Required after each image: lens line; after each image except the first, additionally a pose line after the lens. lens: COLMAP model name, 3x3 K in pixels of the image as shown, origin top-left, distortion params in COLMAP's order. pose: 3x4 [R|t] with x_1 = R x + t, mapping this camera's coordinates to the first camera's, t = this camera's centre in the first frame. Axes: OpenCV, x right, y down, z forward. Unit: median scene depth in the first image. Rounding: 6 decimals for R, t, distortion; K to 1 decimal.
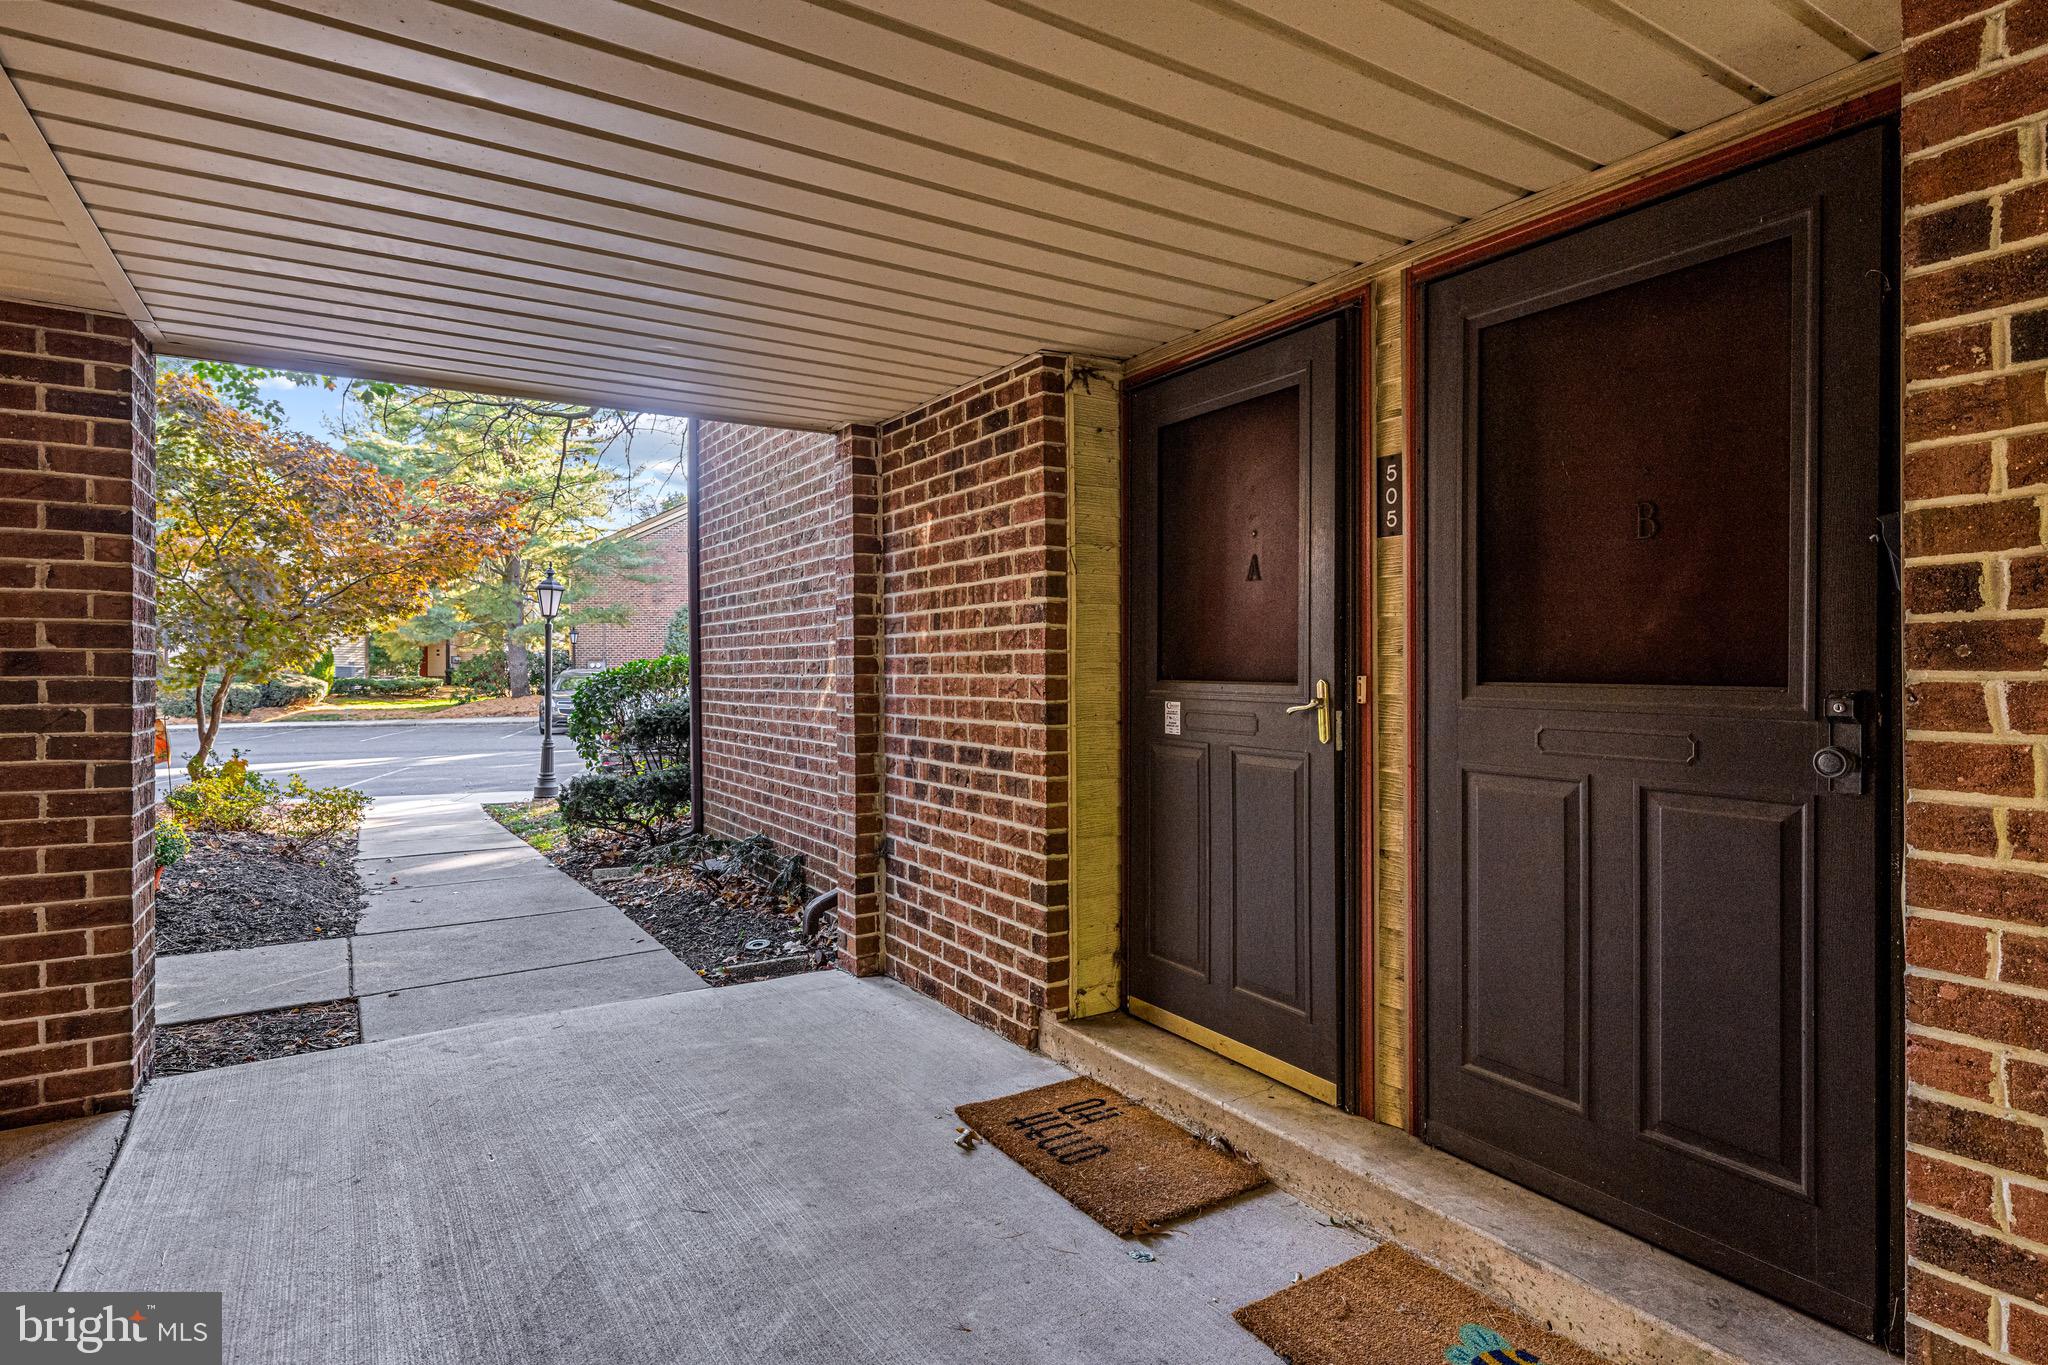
lens RADIAL K [[1078.9, 0, 1036.2], [0, 1078.9, 675.0], [0, 0, 1]] dist [0.000883, -0.000067]
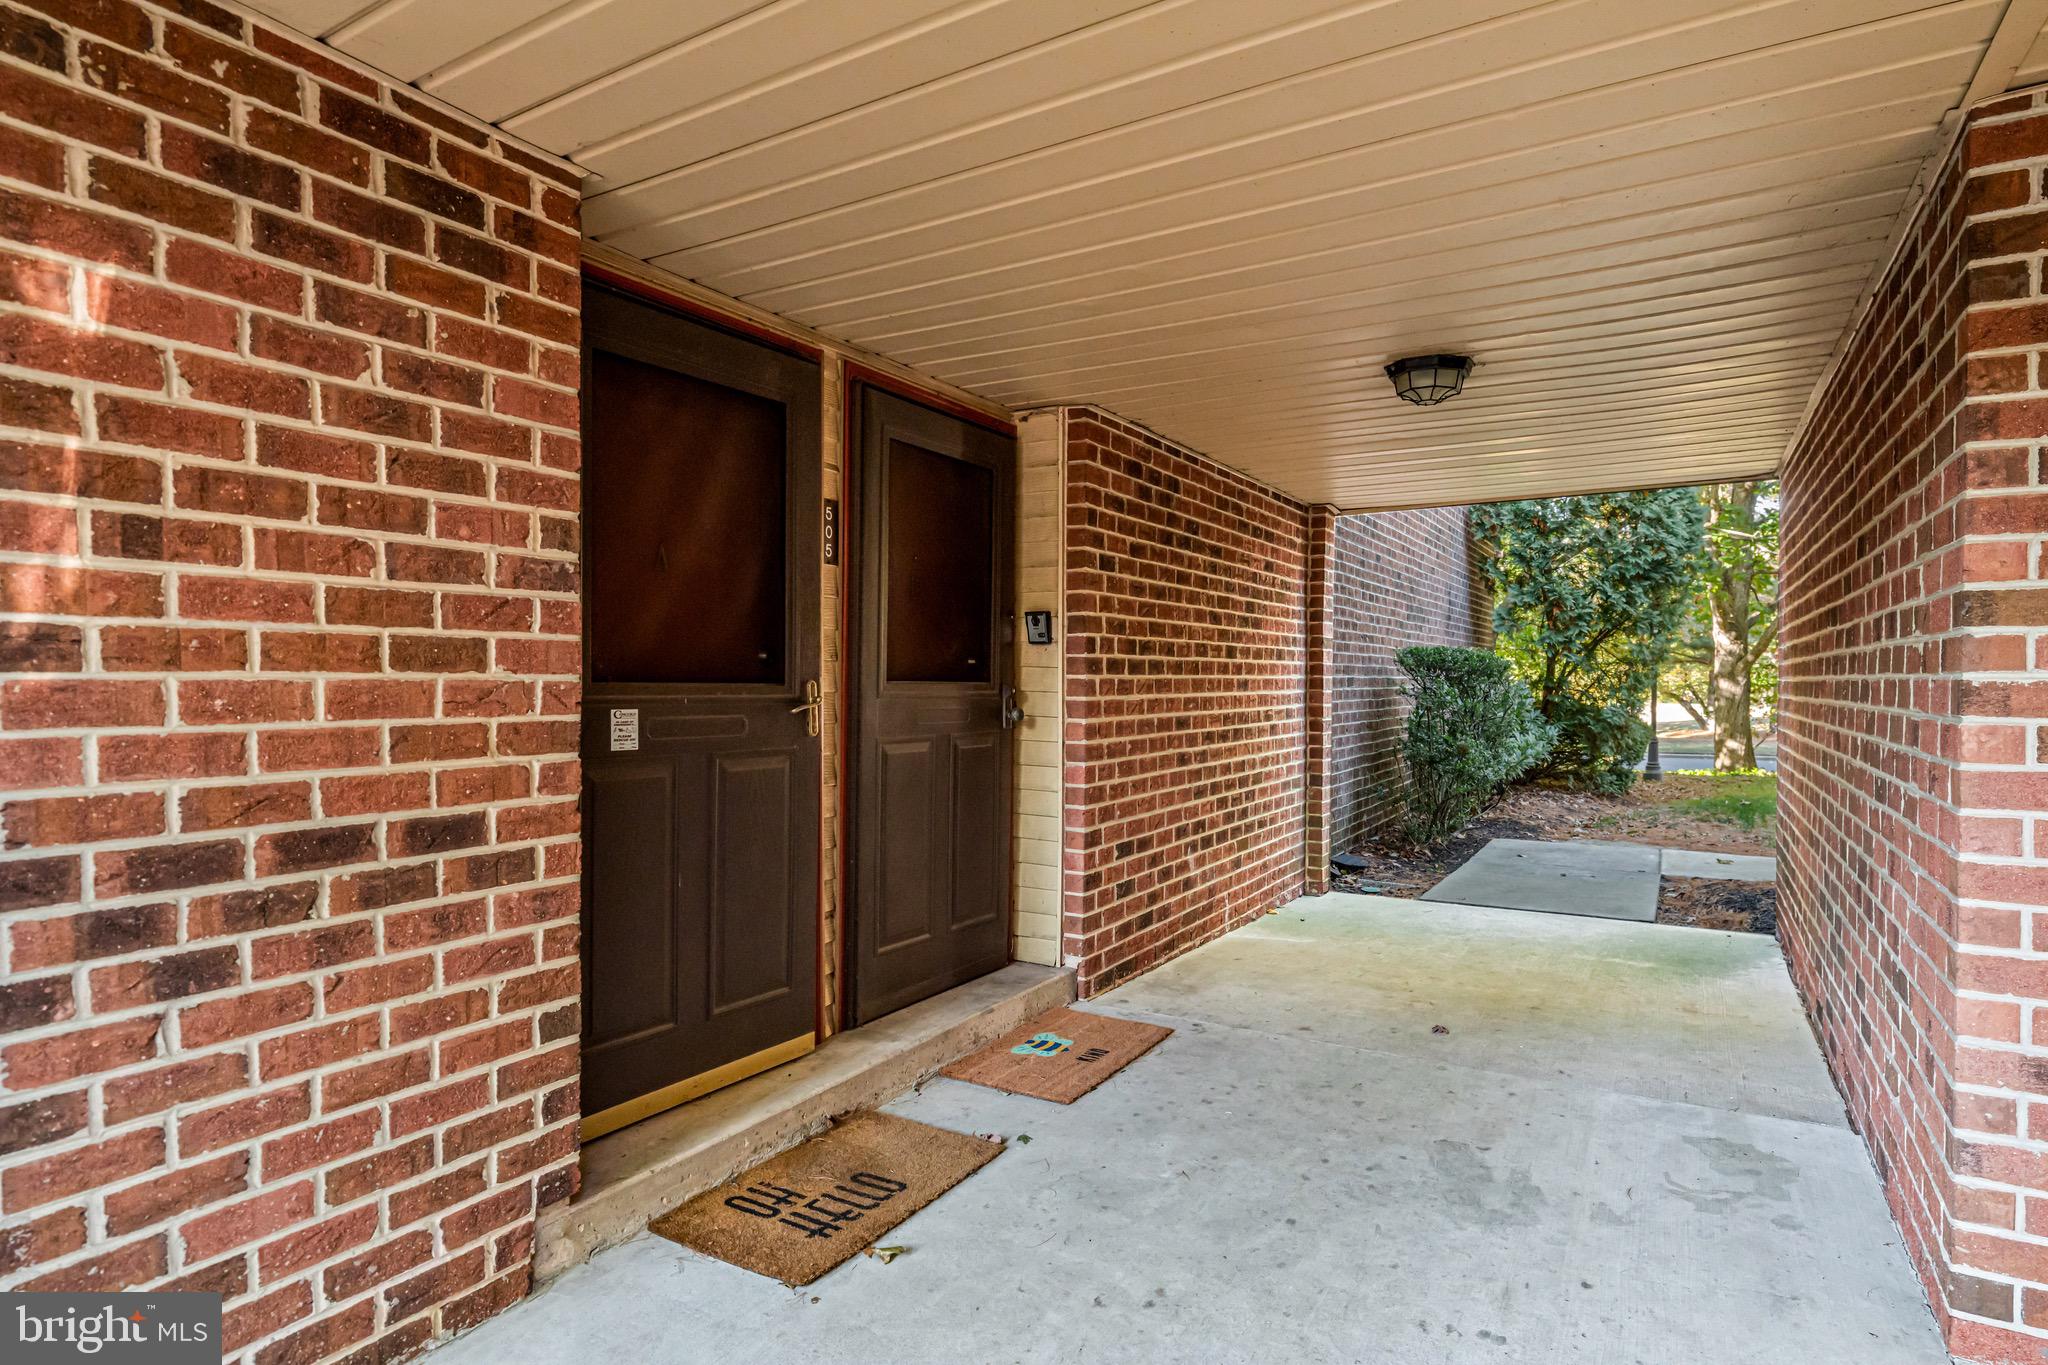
lens RADIAL K [[1078.9, 0, 1036.2], [0, 1078.9, 675.0], [0, 0, 1]] dist [0.000883, -0.000067]
pose [[-0.454230, -0.003758, 0.890876, -0.664885], [-0.008273, 0.999966, -0.000001, -0.002435], [-0.890846, -0.007371, -0.454246, 1.010799]]
